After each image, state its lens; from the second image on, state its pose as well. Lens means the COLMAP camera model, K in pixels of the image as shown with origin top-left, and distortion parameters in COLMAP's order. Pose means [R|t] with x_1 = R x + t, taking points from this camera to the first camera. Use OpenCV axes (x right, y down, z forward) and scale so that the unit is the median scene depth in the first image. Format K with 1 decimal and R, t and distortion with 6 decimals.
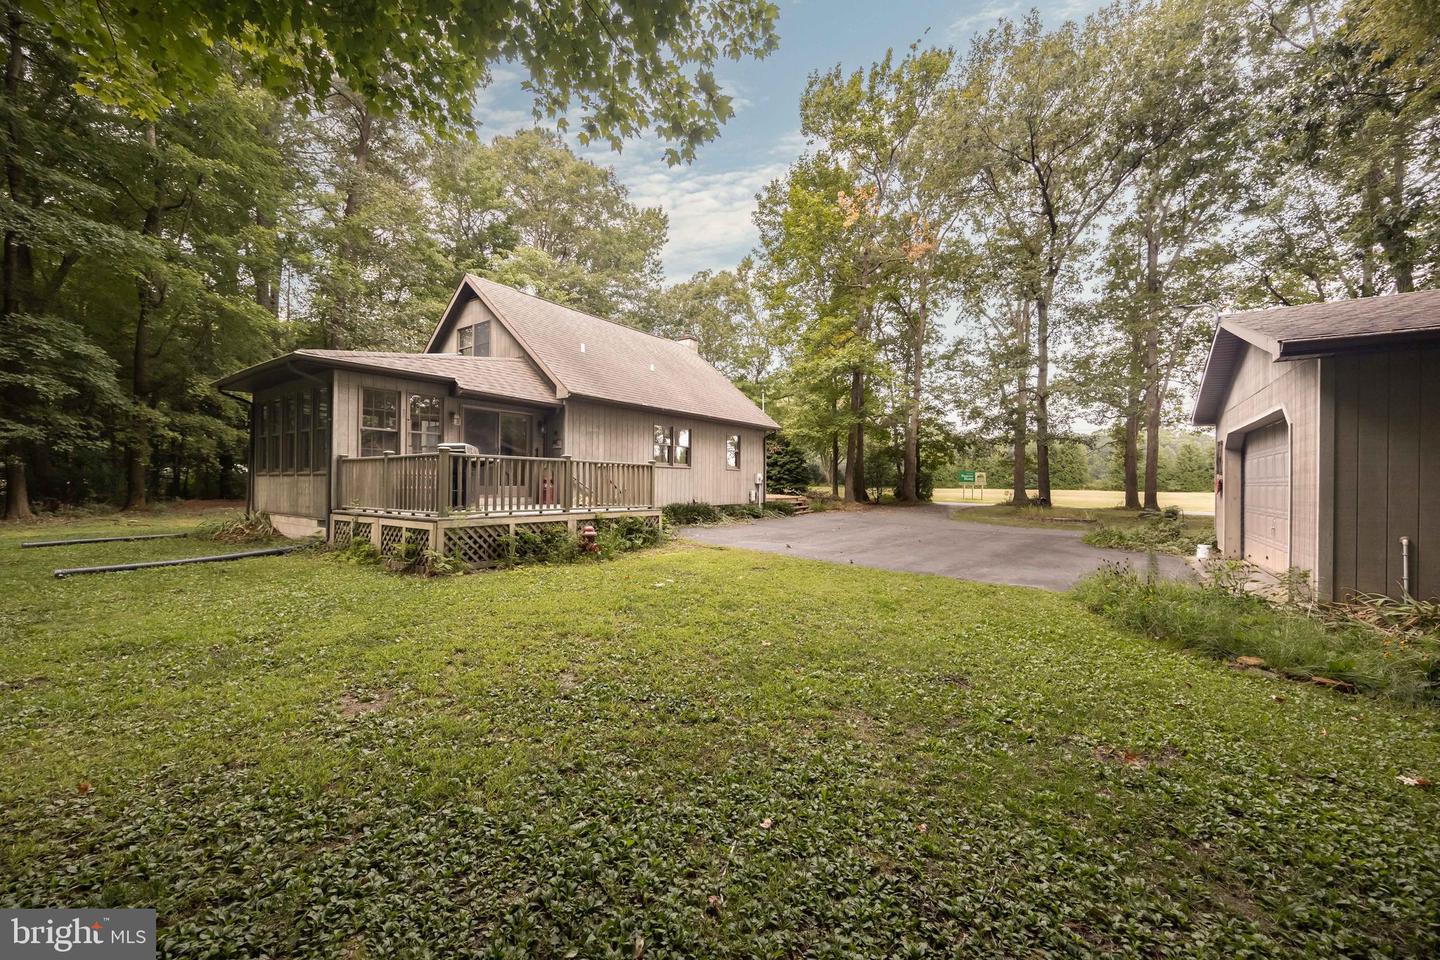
lens RADIAL K [[548.0, 0, 715.2], [0, 548.0, 478.2], [0, 0, 1]] dist [-0.001218, -0.000051]
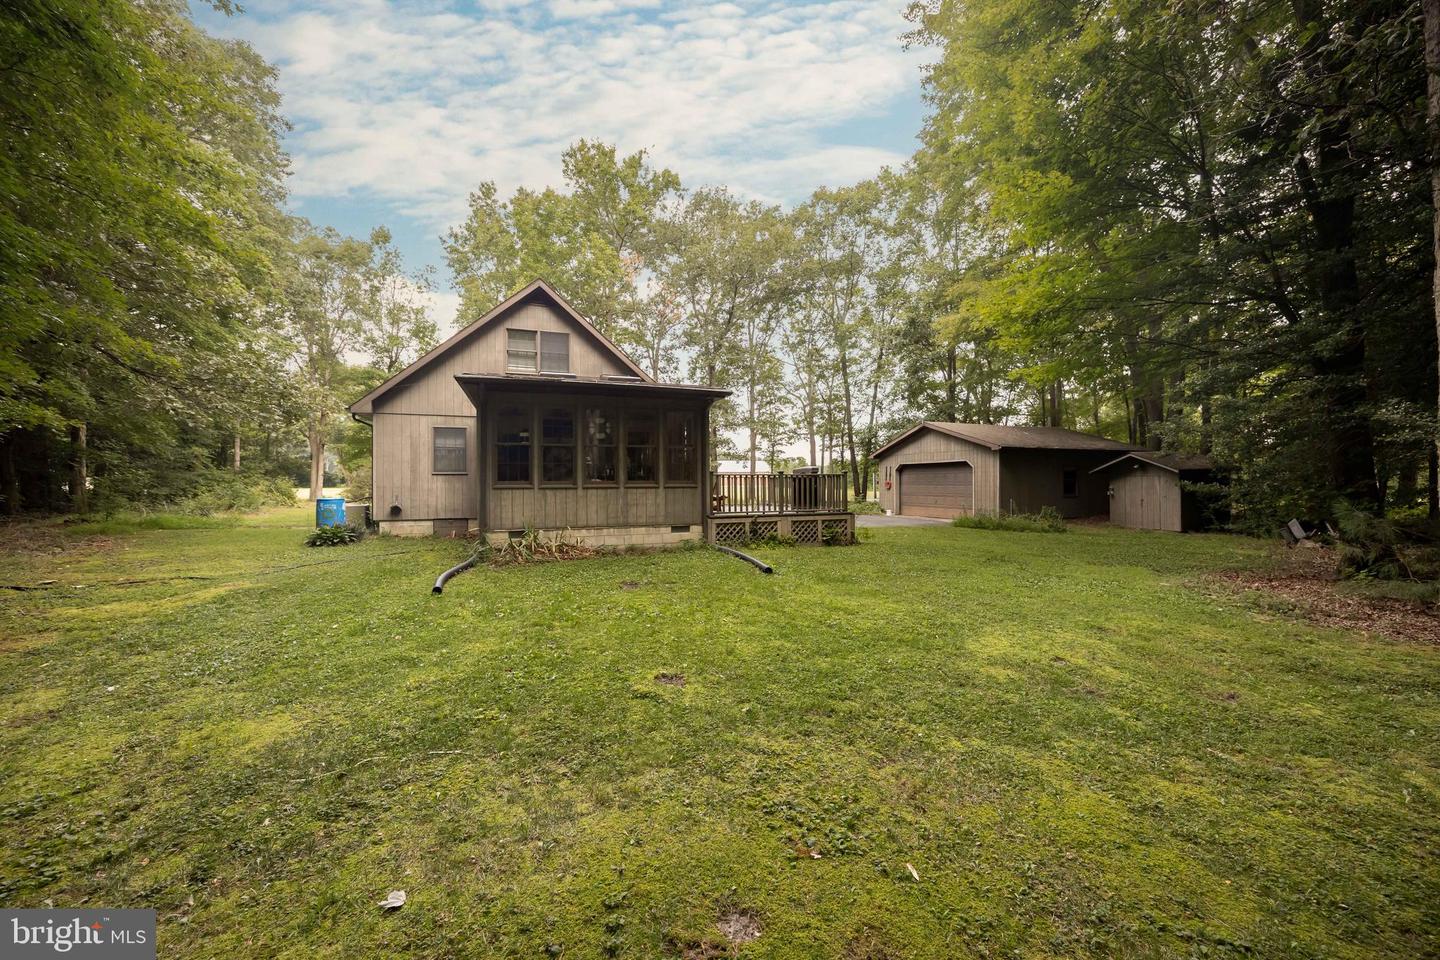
lens RADIAL K [[548.0, 0, 715.2], [0, 548.0, 478.2], [0, 0, 1]] dist [-0.001218, -0.000051]
pose [[0.553367, -0.003315, 0.832931, -1.069348], [0.001065, 0.999994, 0.003272, -0.018969], [-0.832937, -0.000924, 0.553368, 0.191601]]
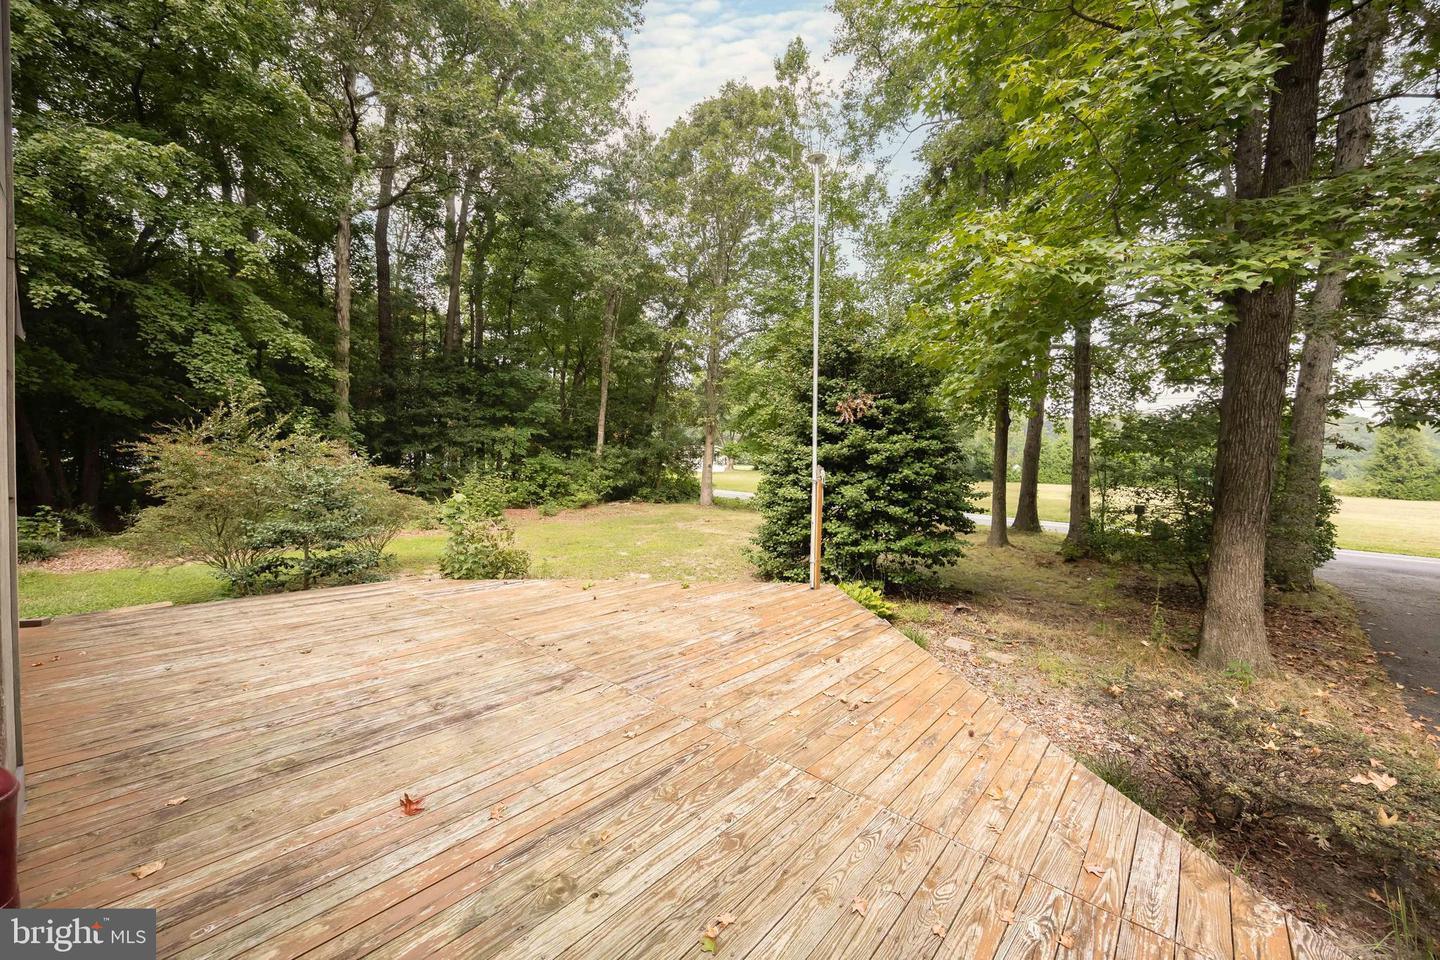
lens RADIAL K [[548.0, 0, 715.2], [0, 548.0, 478.2], [0, 0, 1]] dist [-0.001218, -0.000051]
pose [[0.995282, 0.008562, -0.096648, 0.123936], [-0.004785, 0.999218, 0.039243, -0.053241], [0.096908, -0.038595, 0.994545, 1.356167]]
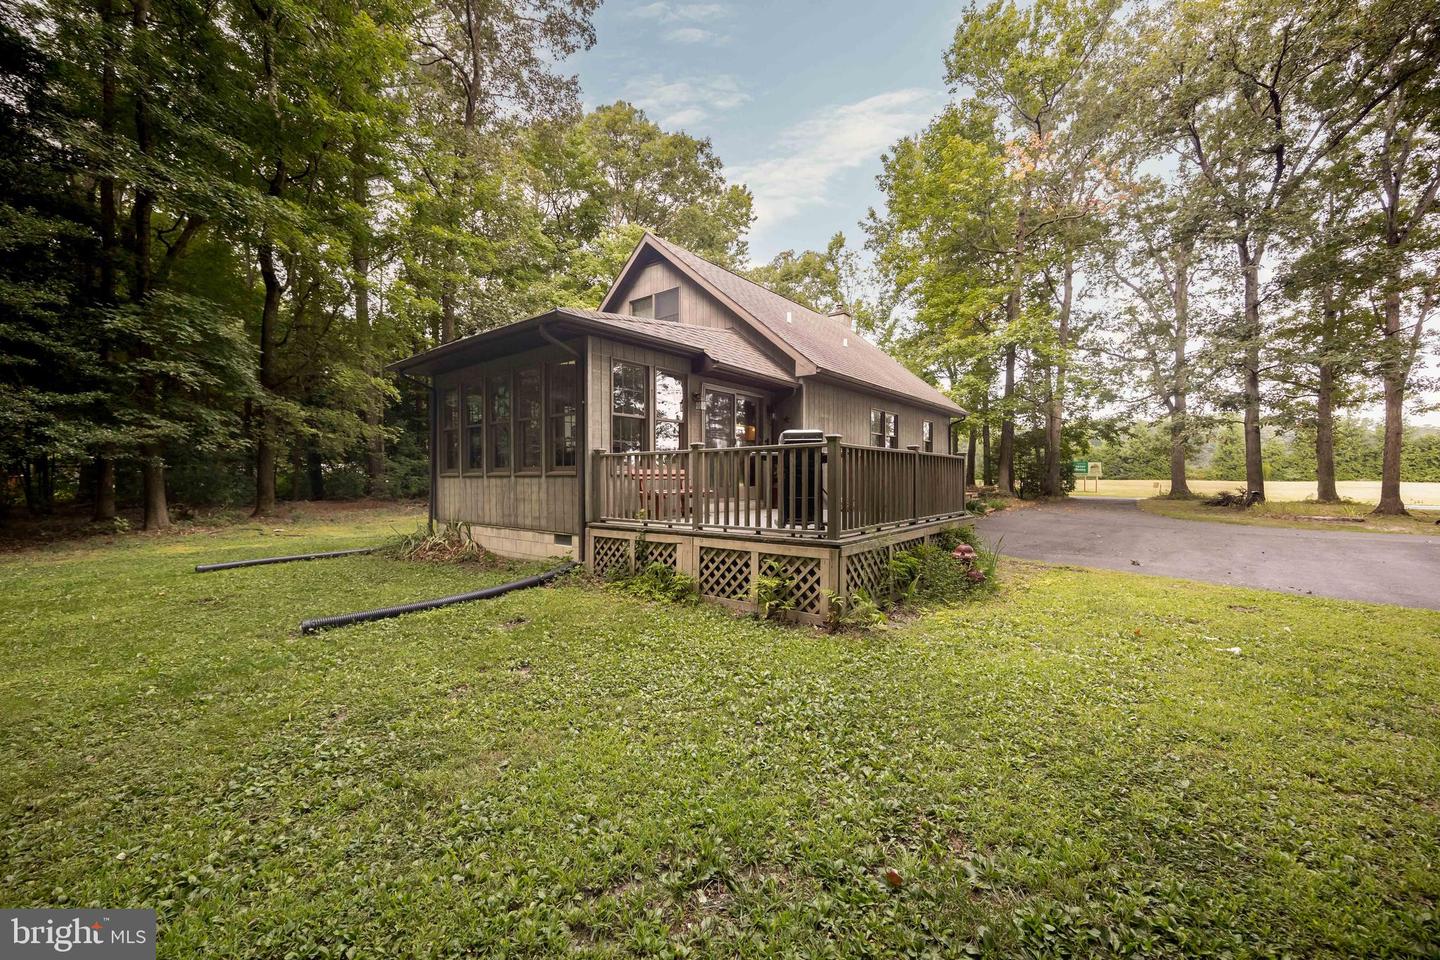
lens RADIAL K [[548.0, 0, 715.2], [0, 548.0, 478.2], [0, 0, 1]] dist [-0.001218, -0.000051]
pose [[0.998314, -0.011208, -0.056955, -0.299338], [0.011868, 0.999866, 0.011258, -0.005937], [0.056822, -0.011915, 0.998313, 0.159759]]
